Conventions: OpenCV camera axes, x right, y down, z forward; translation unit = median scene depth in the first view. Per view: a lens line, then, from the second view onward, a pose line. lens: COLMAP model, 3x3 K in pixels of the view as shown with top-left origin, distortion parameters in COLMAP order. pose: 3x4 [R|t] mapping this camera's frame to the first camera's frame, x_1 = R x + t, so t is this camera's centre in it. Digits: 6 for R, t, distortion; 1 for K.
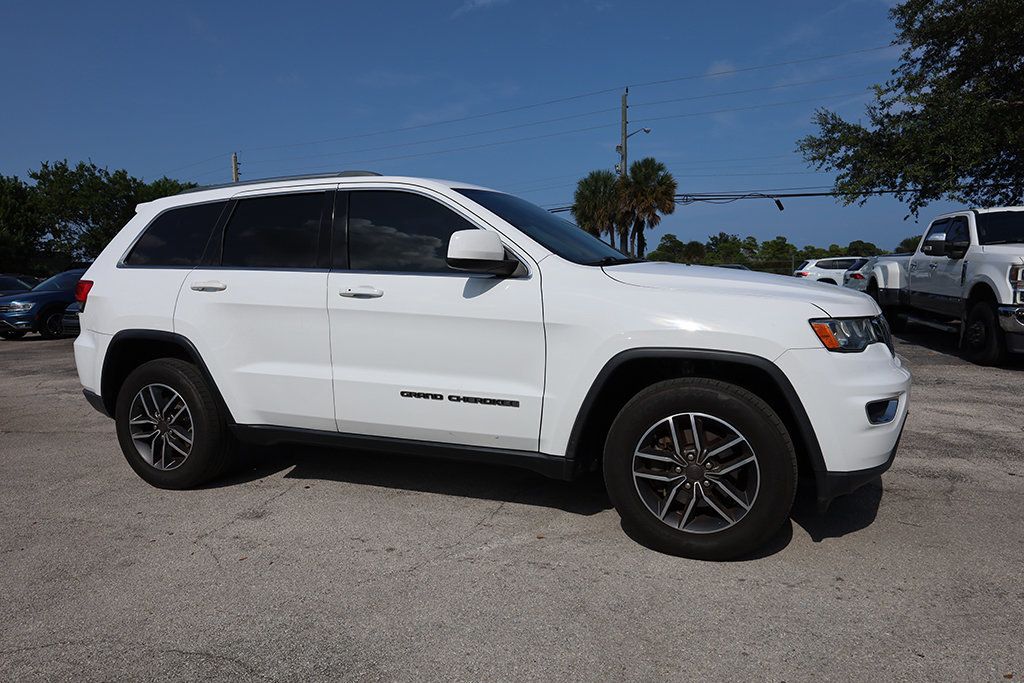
lens RADIAL K [[639.0, 0, 515.4], [0, 639.0, 342.7], [0, 0, 1]] dist [0.002137, -0.002284]
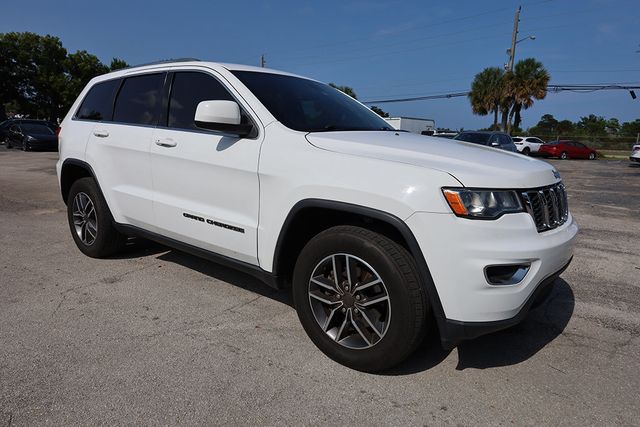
lens RADIAL K [[399.3, 0, 322.4], [0, 399.3, 214.5], [0, 0, 1]] dist [0.002137, -0.002284]
pose [[0.962757, 0.098956, -0.251609, 0.293501], [-0.075862, 0.992101, 0.099906, -0.029138], [0.259508, -0.077098, 0.962659, 0.170618]]
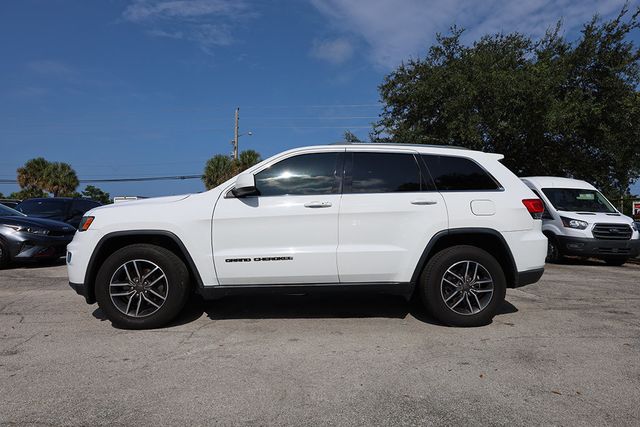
lens RADIAL K [[399.3, 0, 319.1], [0, 399.3, 215.0], [0, 0, 1]] dist [0.002137, -0.002284]
pose [[0.927575, 0.035422, 0.371954, -0.100029], [0.009853, 0.992831, -0.119121, 0.070209], [-0.373507, 0.114158, 0.920576, -0.092599]]
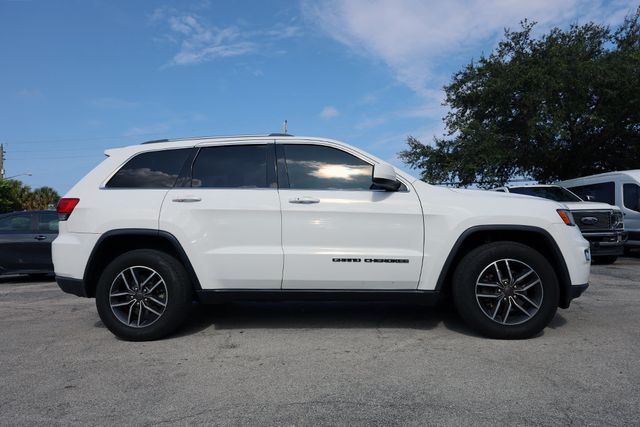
lens RADIAL K [[399.3, 0, 321.2], [0, 399.3, 221.9], [0, 0, 1]] dist [0.002137, -0.002284]
pose [[0.960432, 0.003533, 0.278493, -0.412409], [0.033423, 0.991232, -0.127838, 0.093845], [-0.276502, 0.132088, 0.951892, 0.001813]]
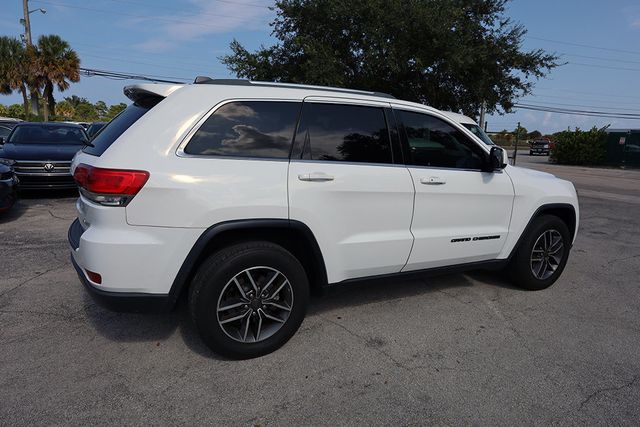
lens RADIAL K [[399.3, 0, 321.3], [0, 399.3, 220.5], [0, 0, 1]] dist [0.002137, -0.002284]
pose [[0.656973, -0.115040, 0.745086, -0.980695], [0.026162, 0.991173, 0.129968, -0.099331], [-0.753460, -0.065892, 0.654183, 0.473200]]
